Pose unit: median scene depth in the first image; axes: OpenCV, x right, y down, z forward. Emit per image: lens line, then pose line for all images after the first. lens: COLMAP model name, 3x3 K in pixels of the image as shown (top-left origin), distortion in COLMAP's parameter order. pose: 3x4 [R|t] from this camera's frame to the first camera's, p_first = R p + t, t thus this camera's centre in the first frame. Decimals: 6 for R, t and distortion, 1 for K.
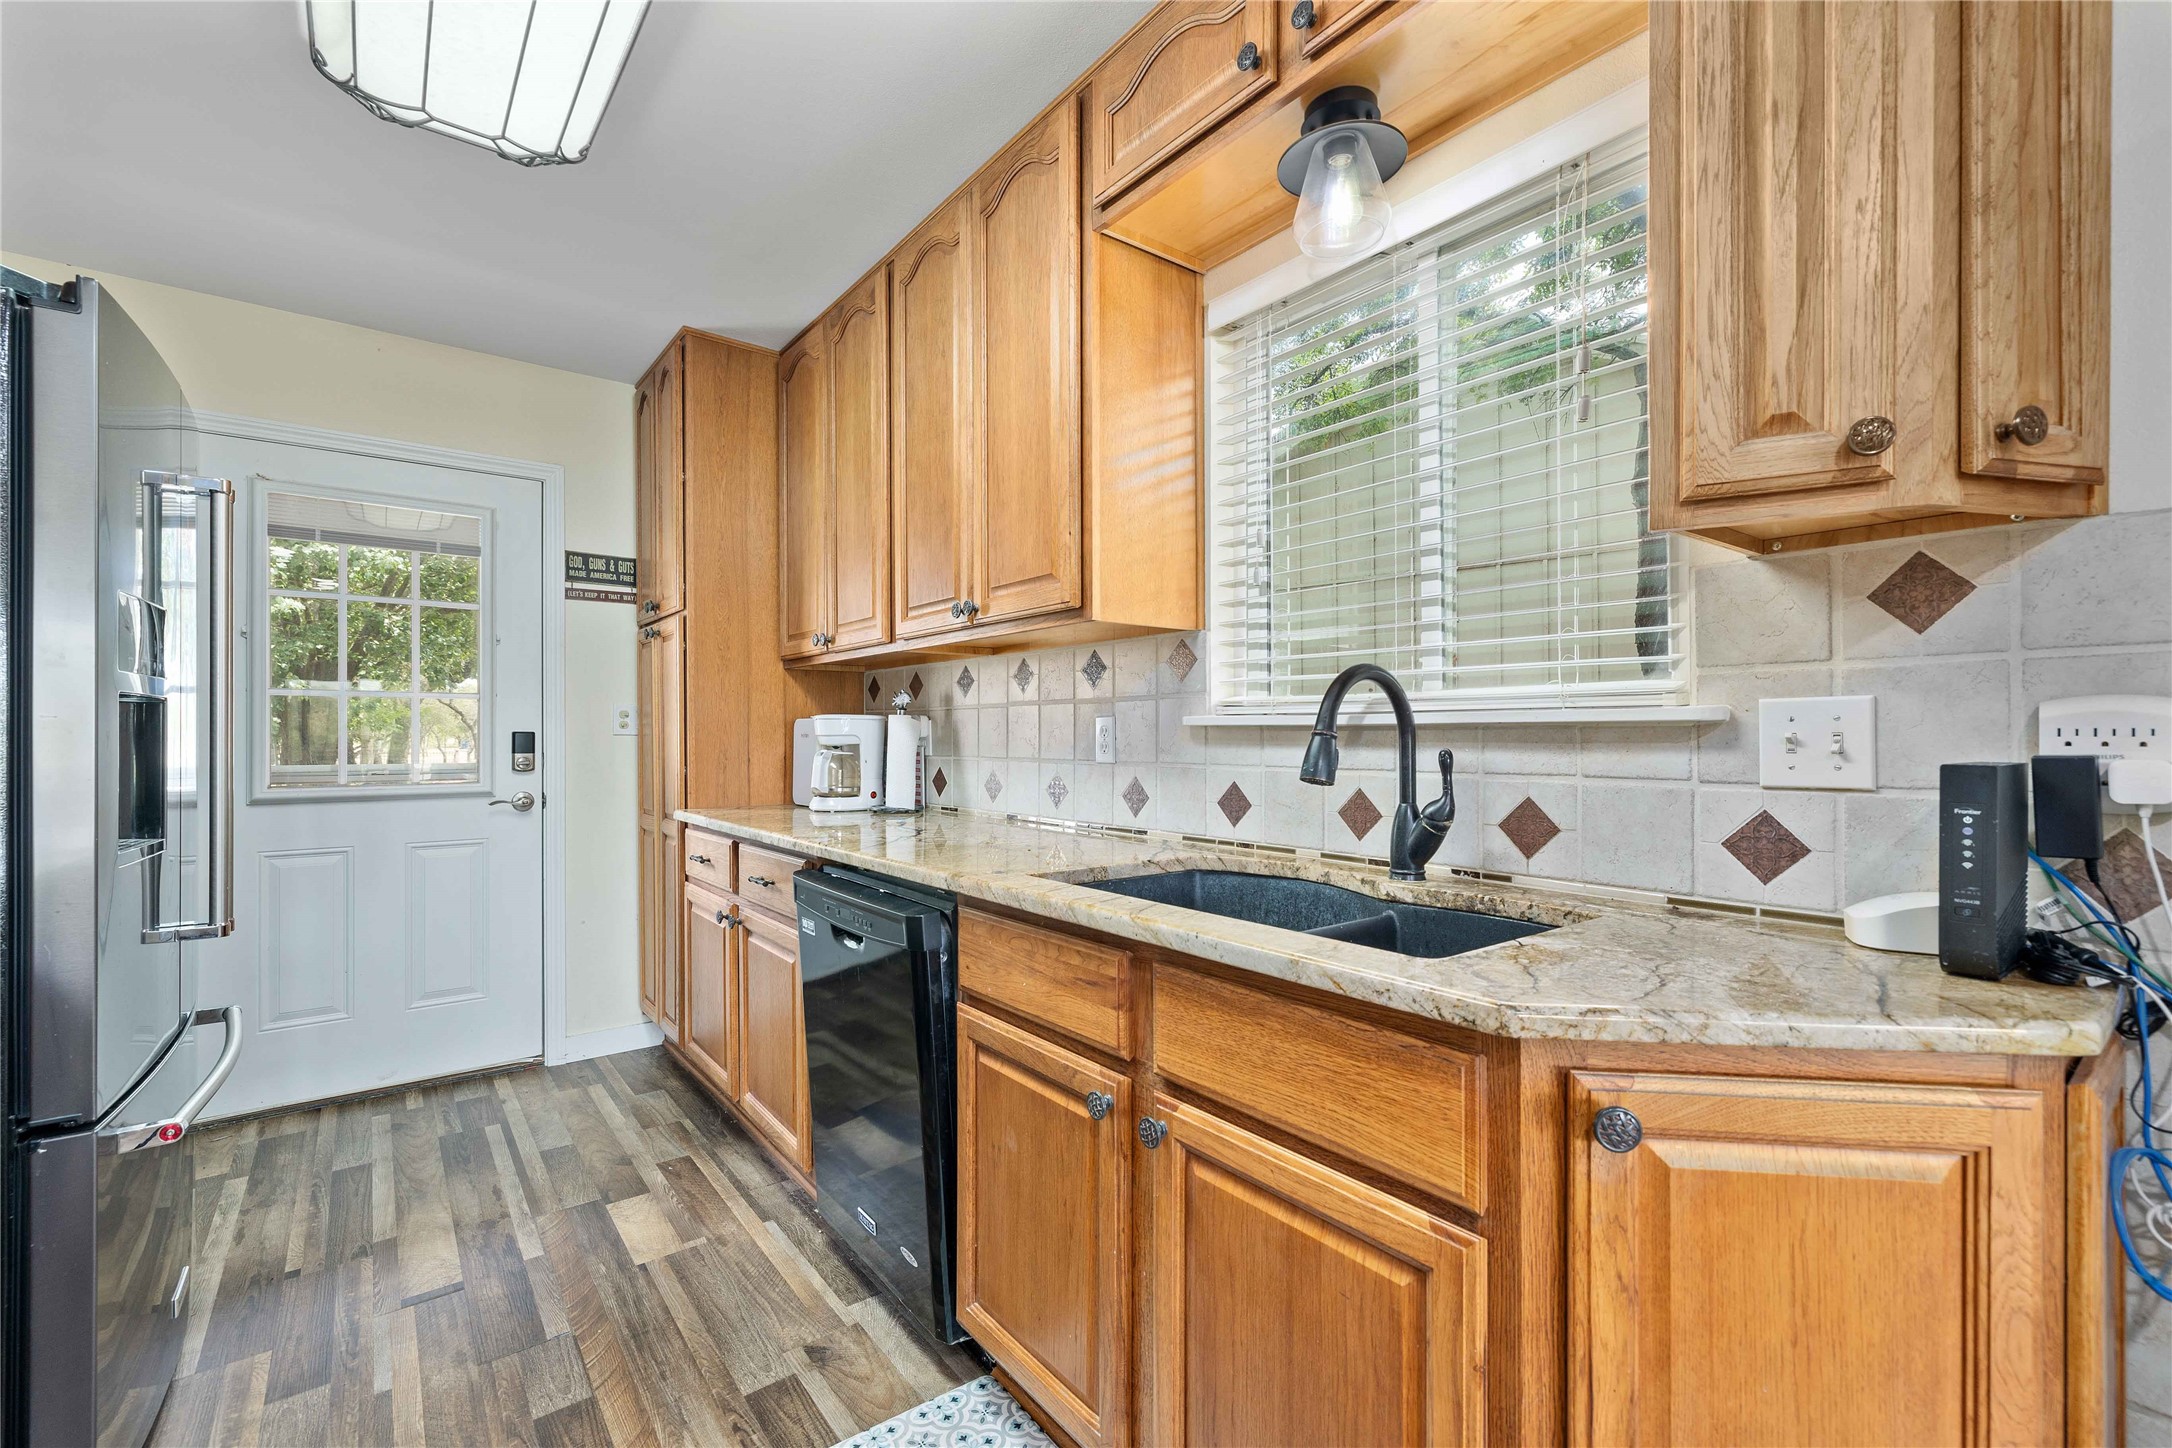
lens RADIAL K [[923.9, 0, 1086.7], [0, 923.9, 733.4], [0, 0, 1]] dist [0.001410, 0.000124]
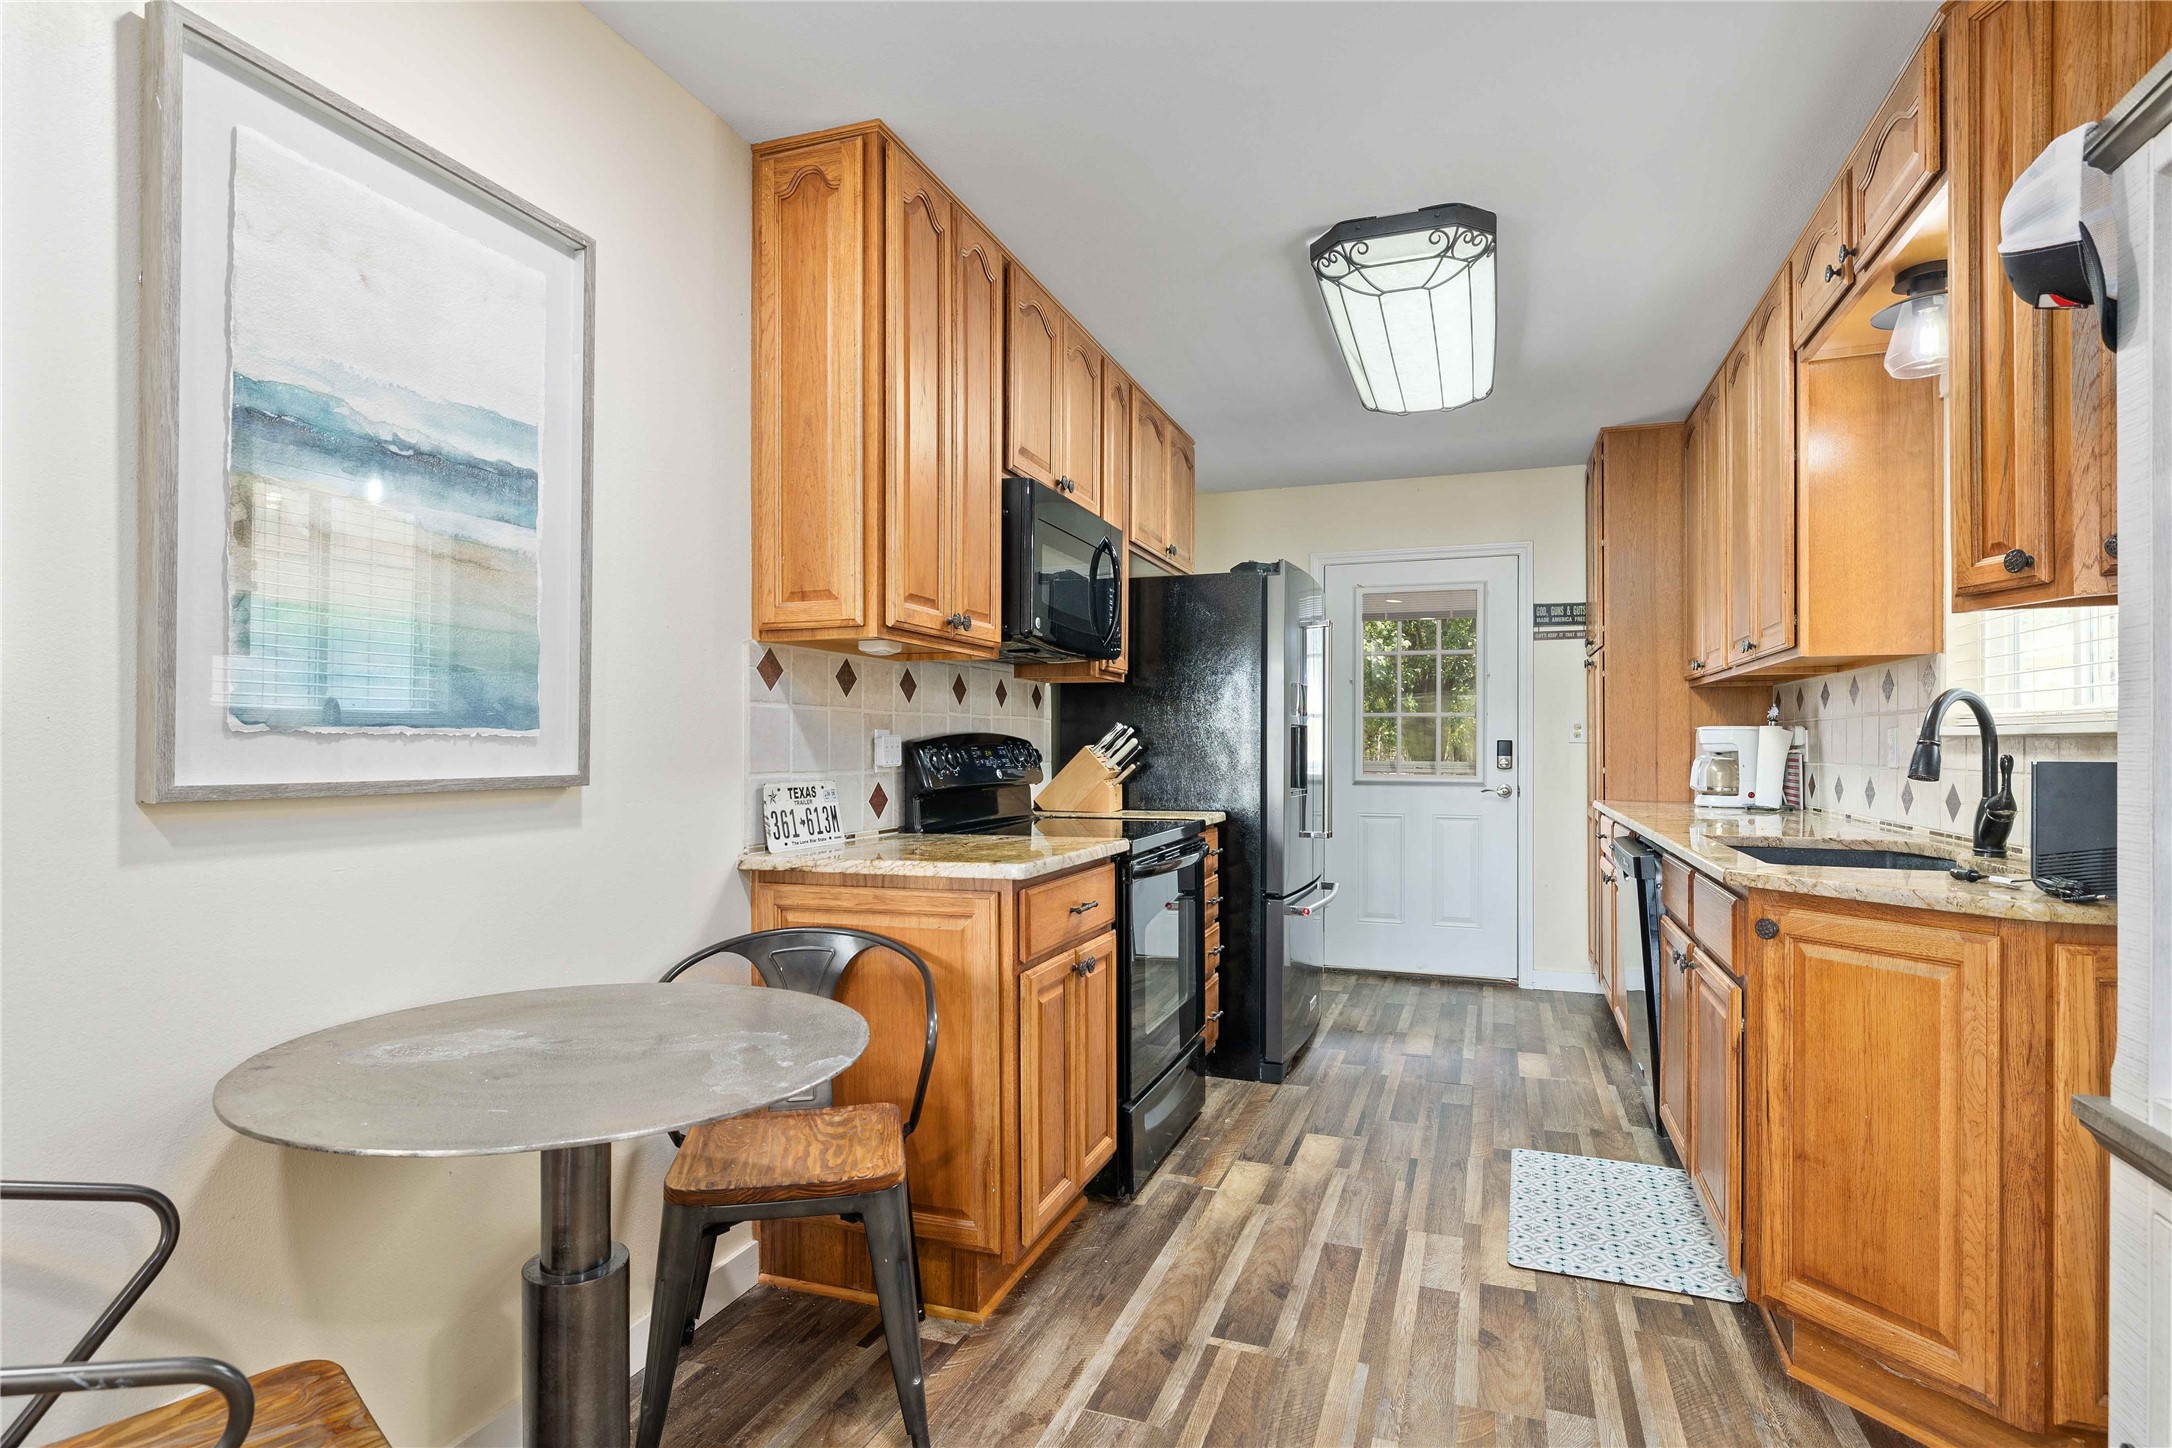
lens RADIAL K [[1123.8, 0, 1090.7], [0, 1123.8, 736.5], [0, 0, 1]] dist [-0.002446, -0.000096]
pose [[0.535841, -0.002457, -0.844315, 0.651368], [-0.001530, 0.999991, -0.003881, 0.000113], [0.844318, 0.003372, 0.535832, -0.573209]]
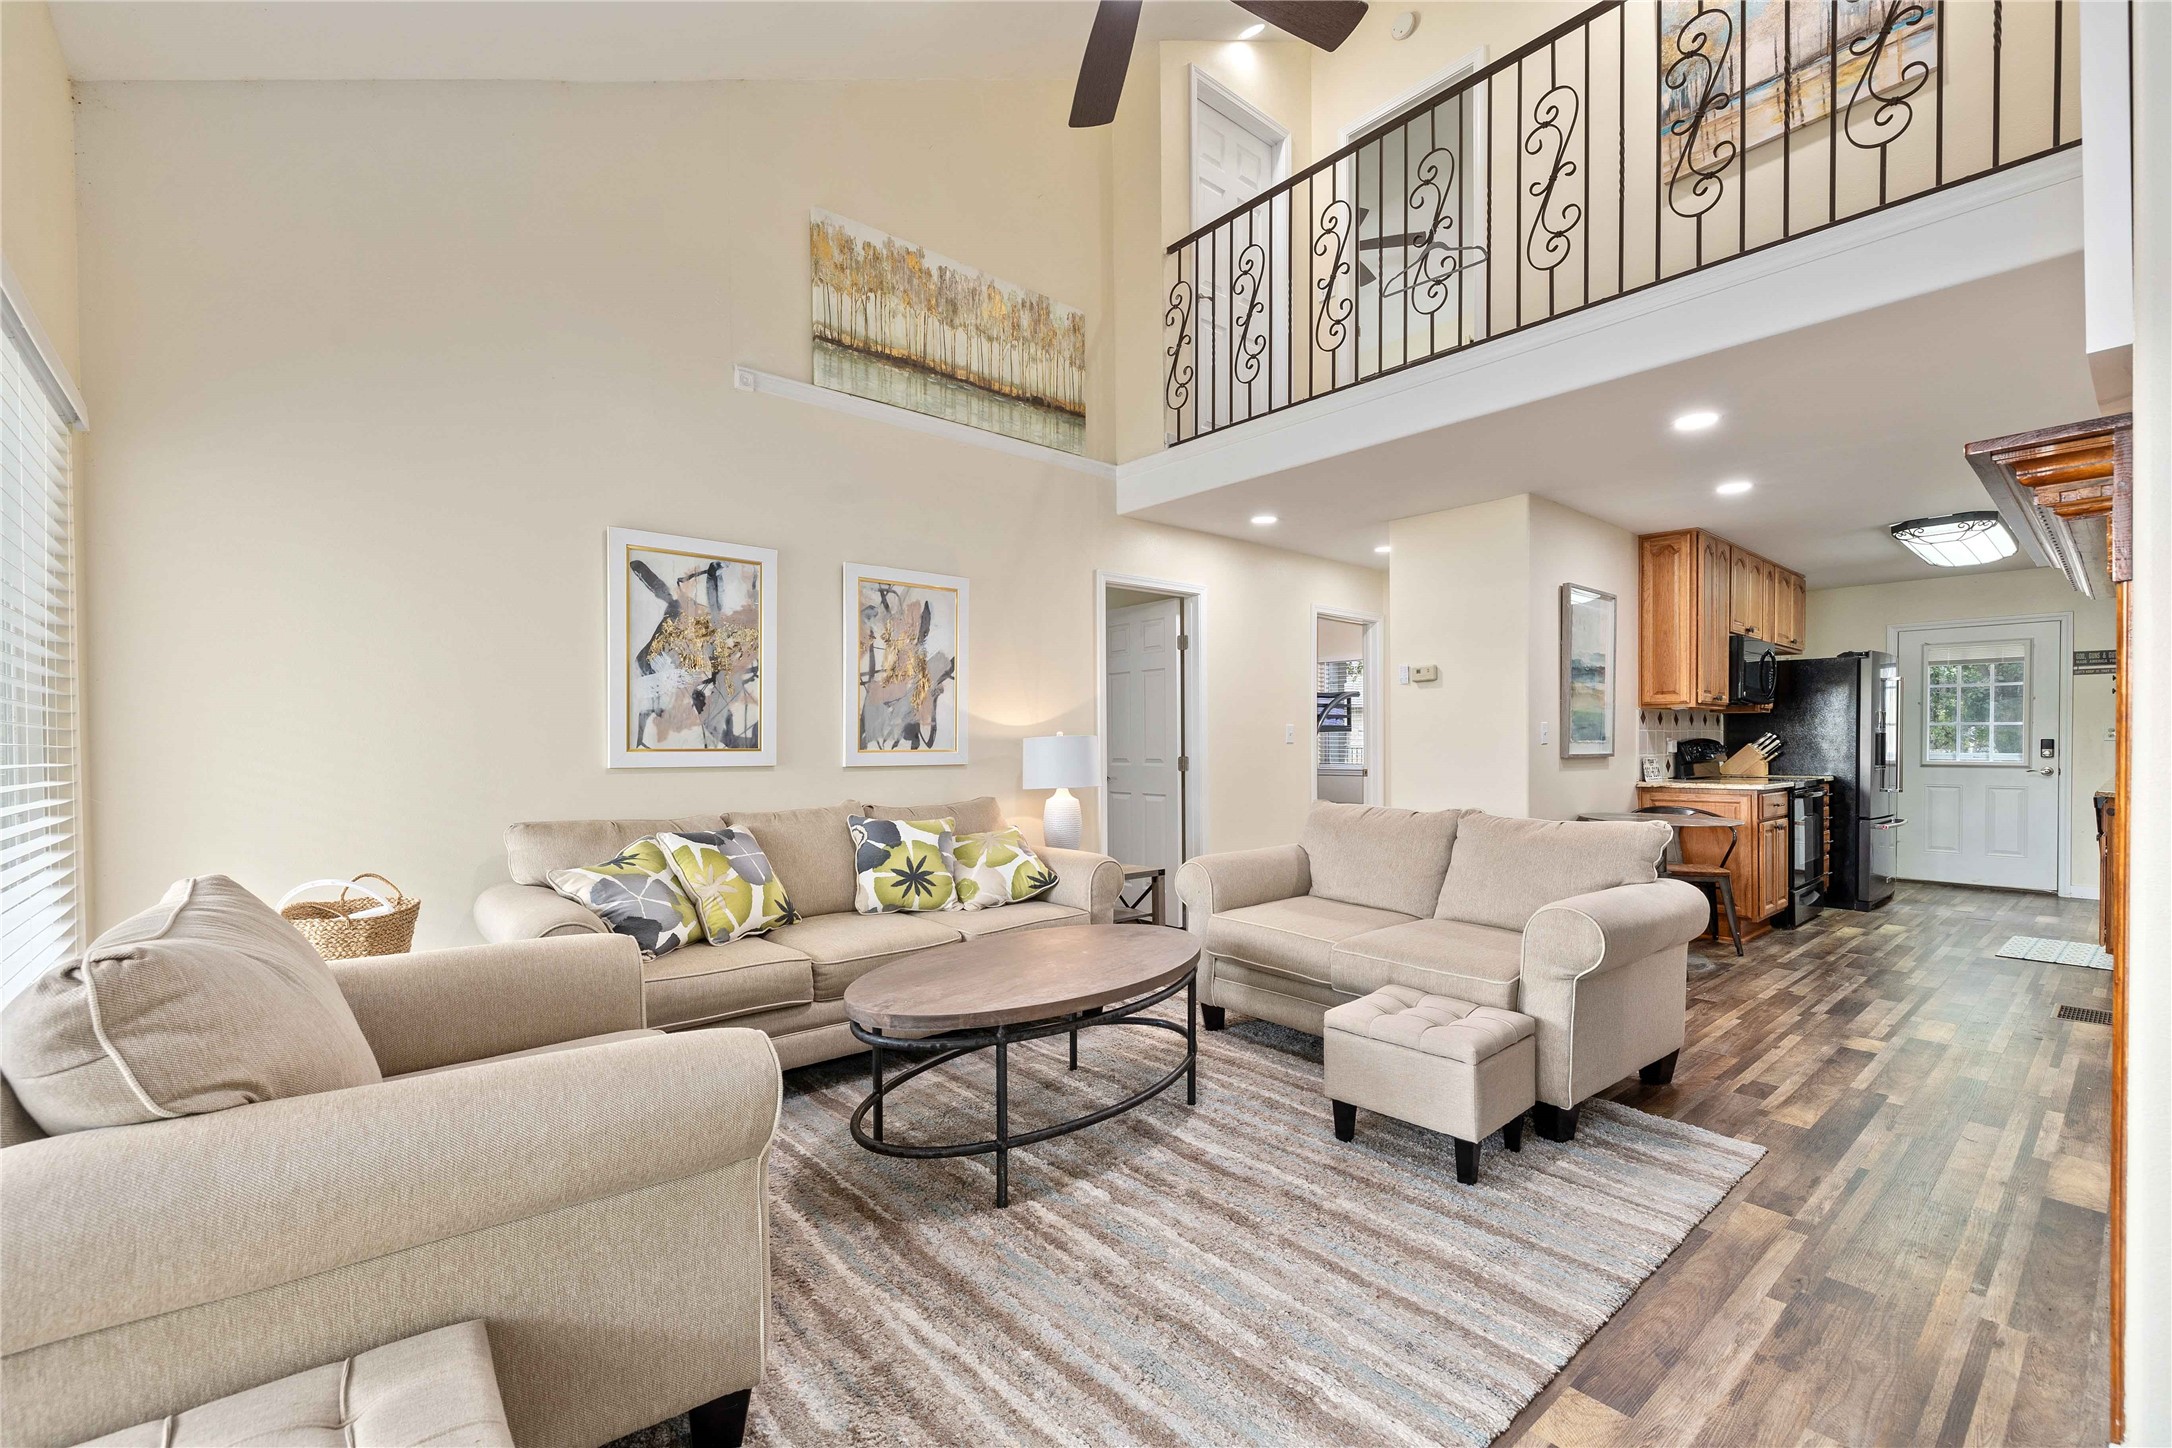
lens RADIAL K [[924.8, 0, 1079.3], [0, 924.8, 754.5], [0, 0, 1]] dist [0.000090, -0.000117]
pose [[0.045235, 0.012820, -0.998894, 2.010755], [0.005344, 0.999900, 0.013075, -0.008450], [0.998962, -0.005930, 0.045162, -1.888570]]
